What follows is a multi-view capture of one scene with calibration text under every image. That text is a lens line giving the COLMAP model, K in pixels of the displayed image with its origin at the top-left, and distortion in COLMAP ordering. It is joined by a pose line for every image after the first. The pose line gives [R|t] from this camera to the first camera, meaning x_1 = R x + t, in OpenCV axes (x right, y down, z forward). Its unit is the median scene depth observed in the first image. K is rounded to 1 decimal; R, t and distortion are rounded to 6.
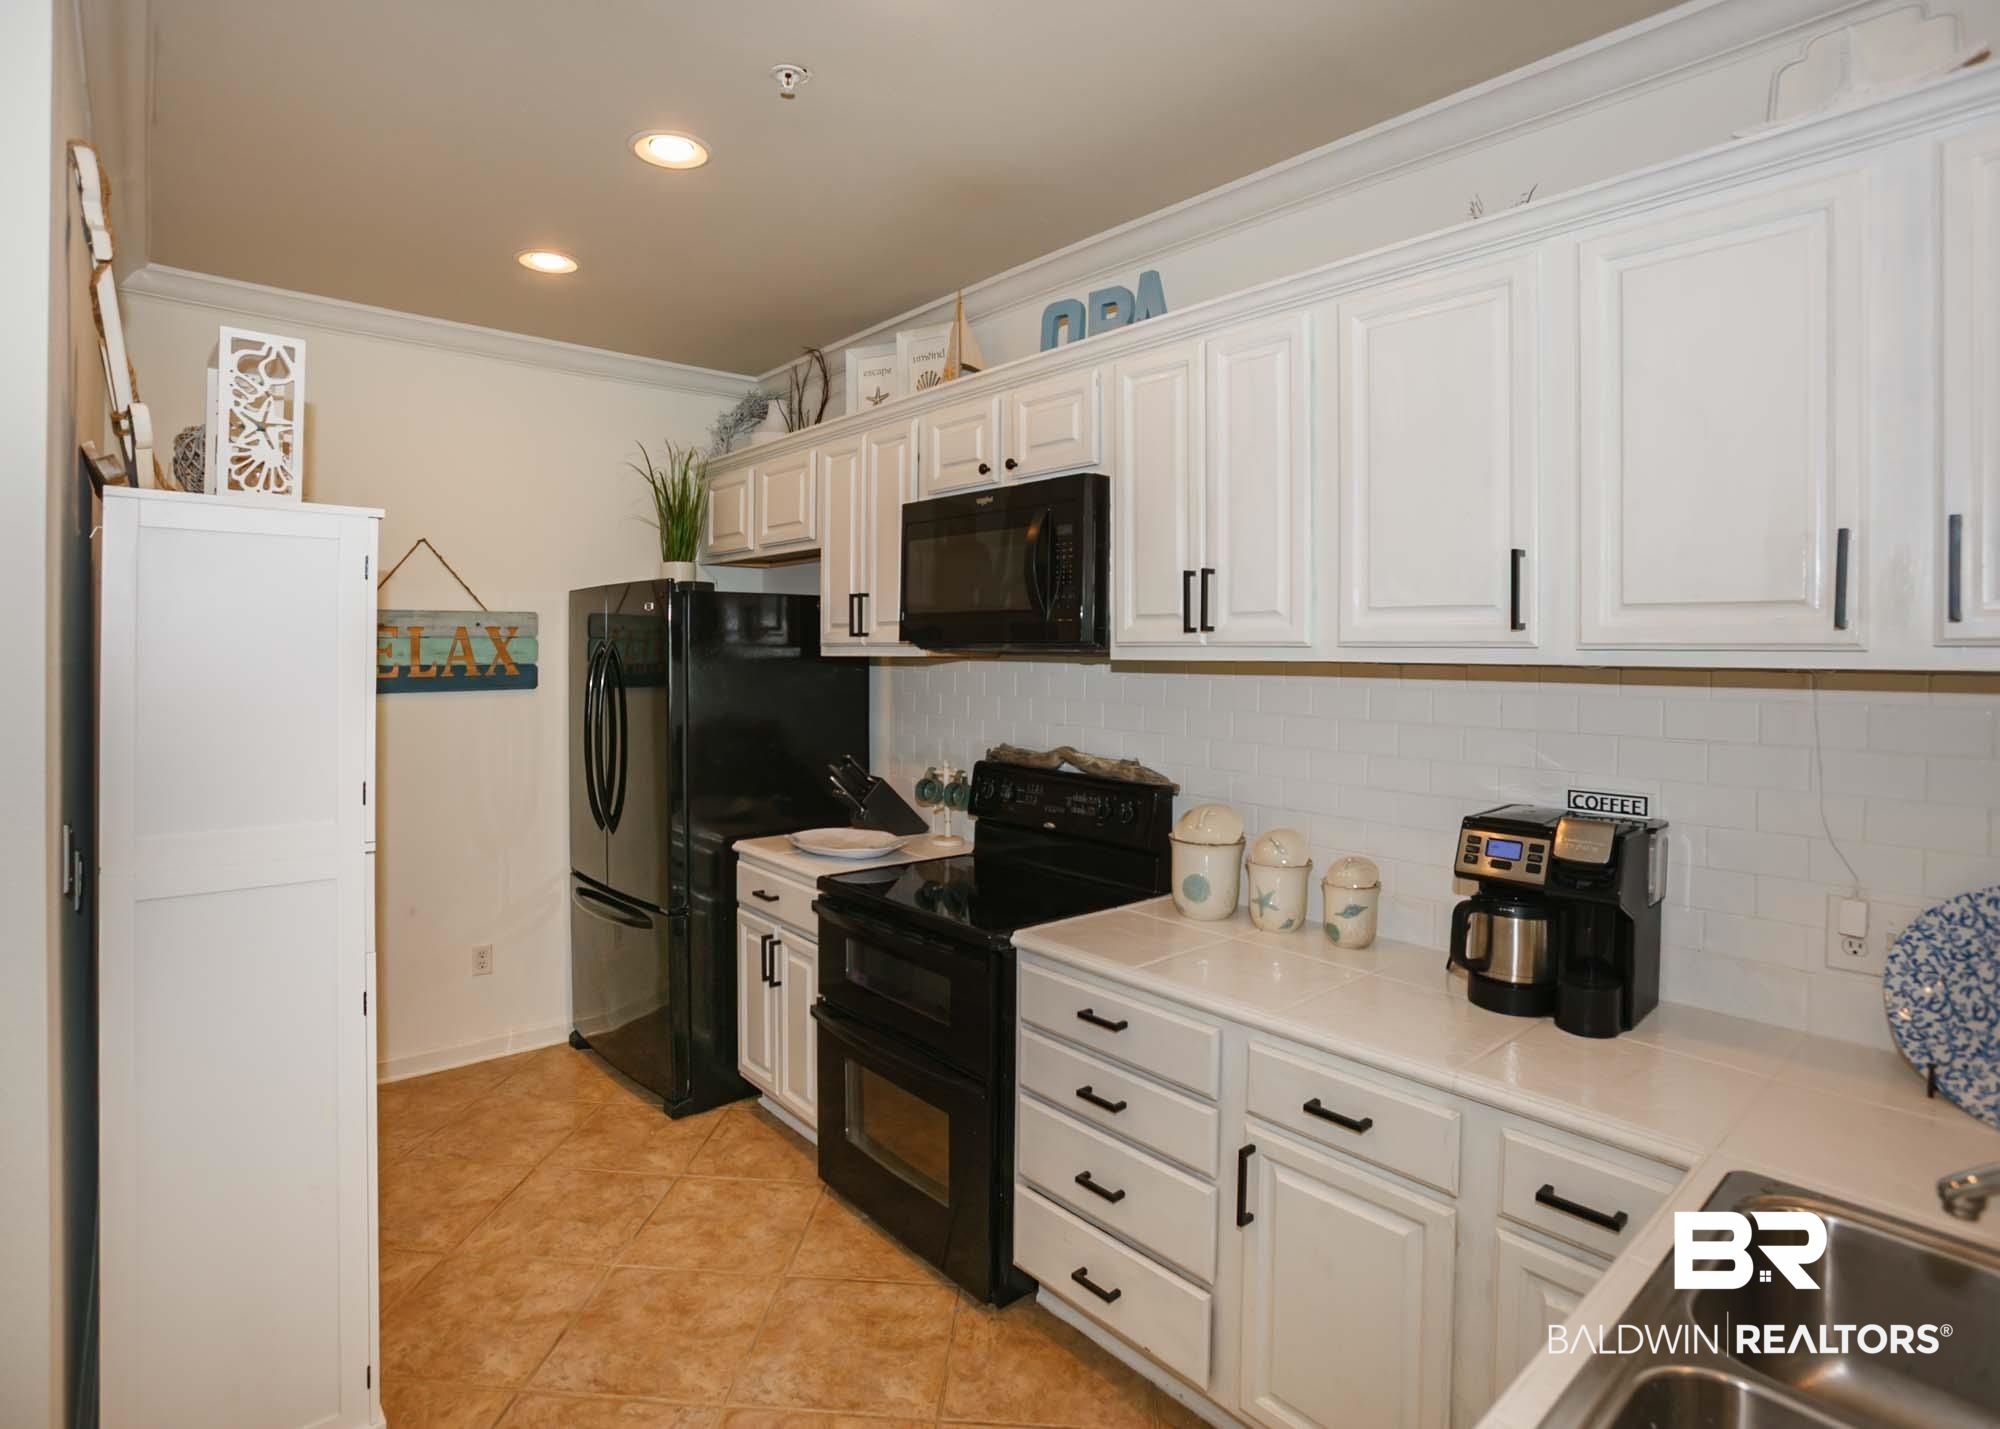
lens RADIAL K [[1012.3, 0, 1037.1], [0, 1012.3, 661.4], [0, 0, 1]] dist [-0.088302, 0.037740]
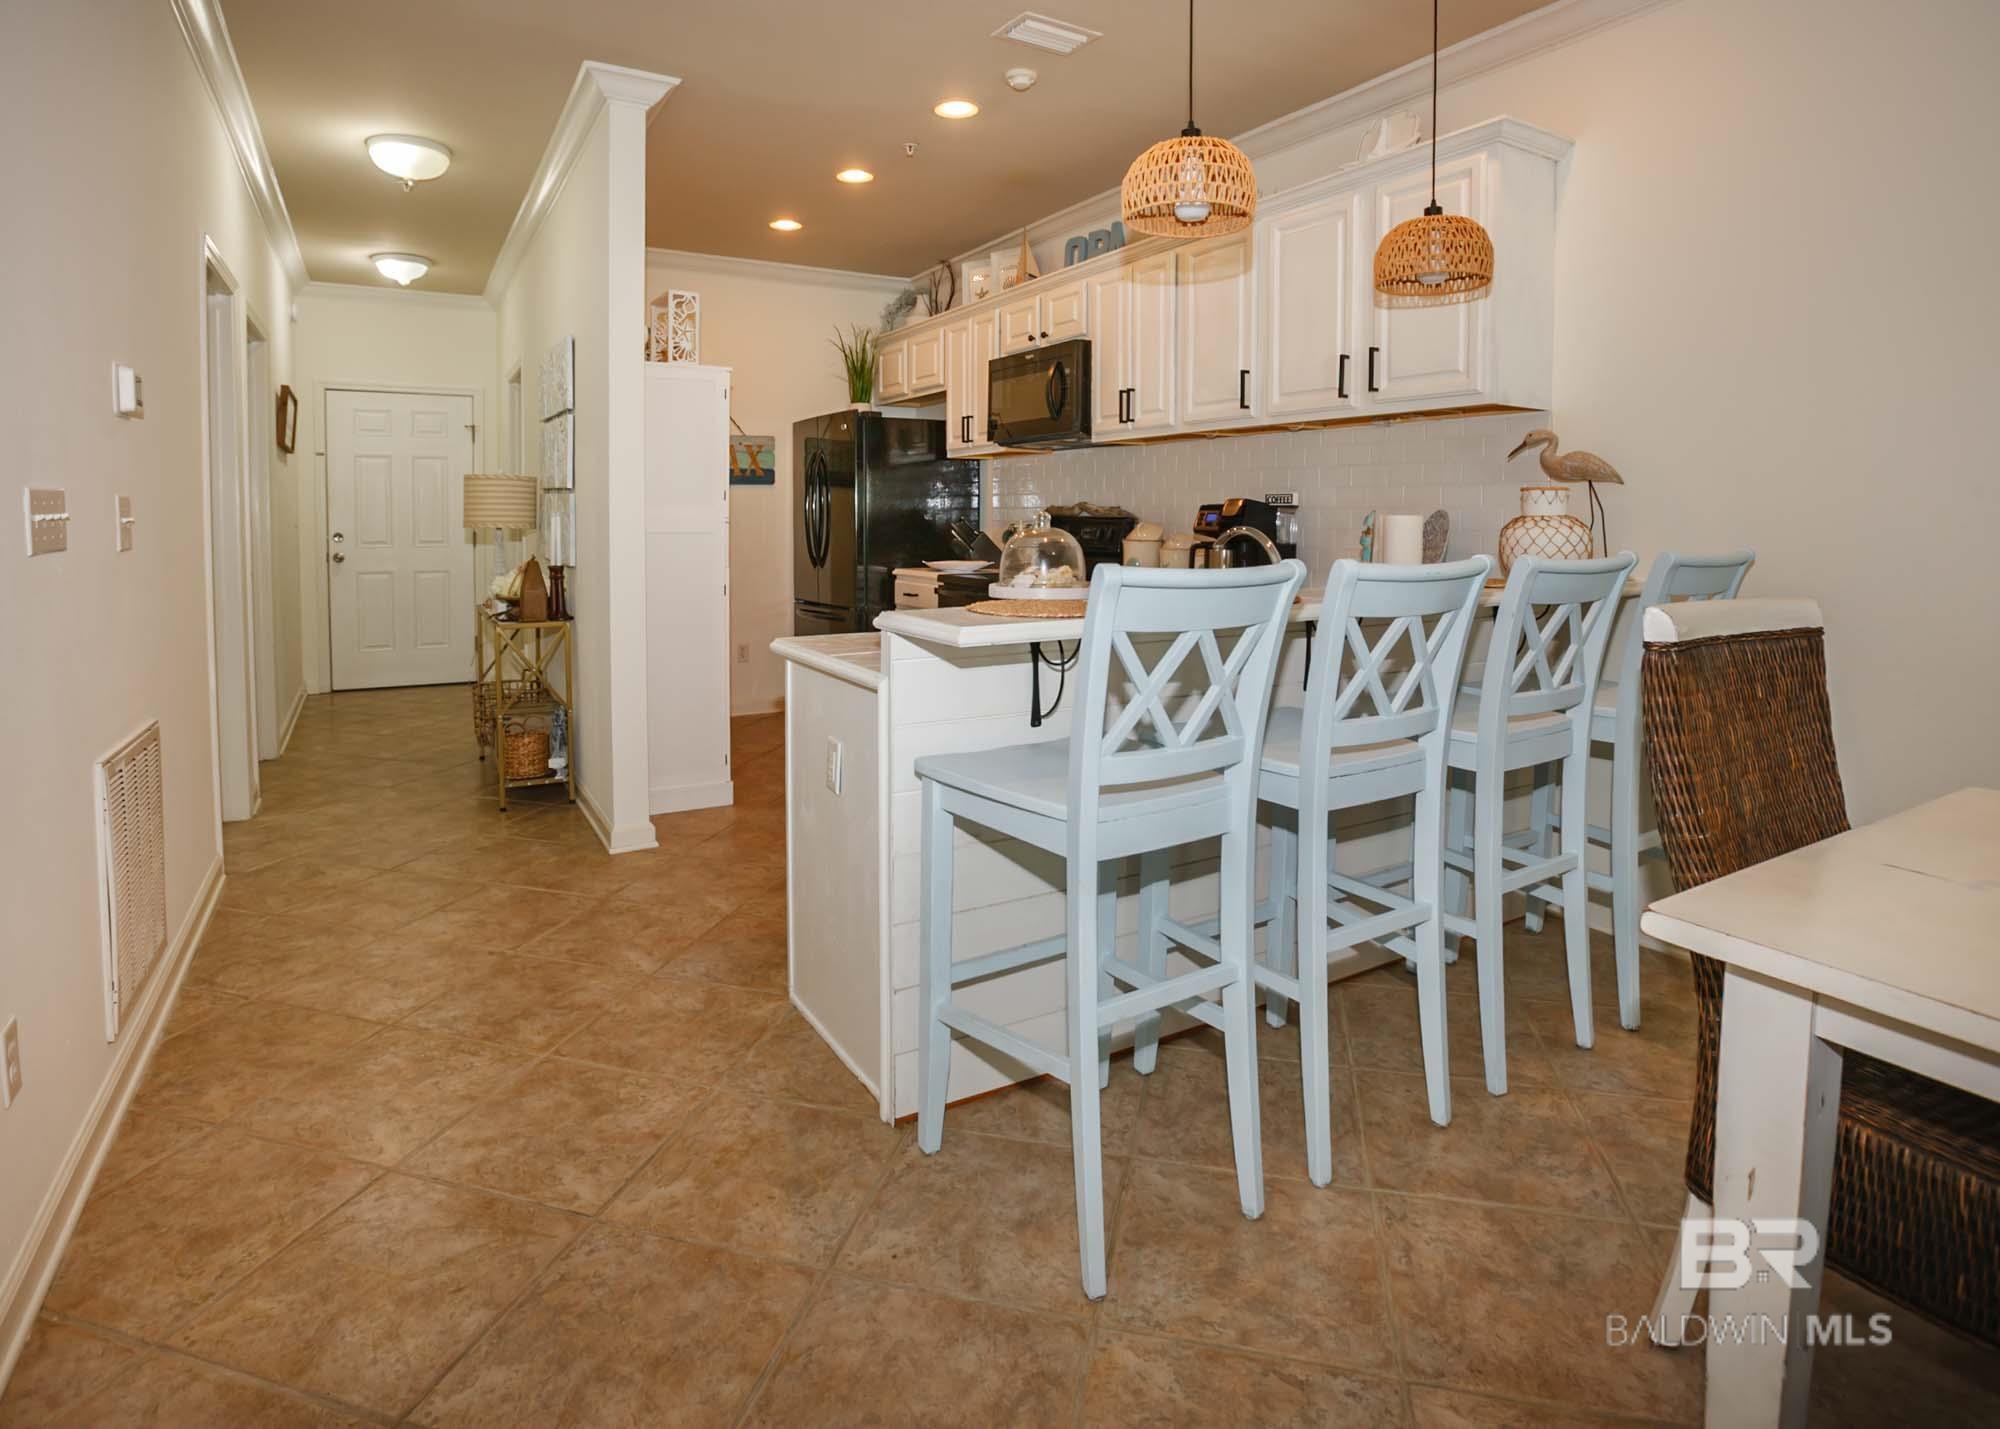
lens RADIAL K [[1049.9, 0, 998.1], [0, 1049.9, 580.2], [0, 0, 1]] dist [-0.080045, 0.042518]
pose [[0.977818, 0.010370, -0.209199, 0.233002], [-0.000589, 0.998906, 0.046760, 0.120029], [0.209455, -0.045600, 0.976755, -0.668991]]
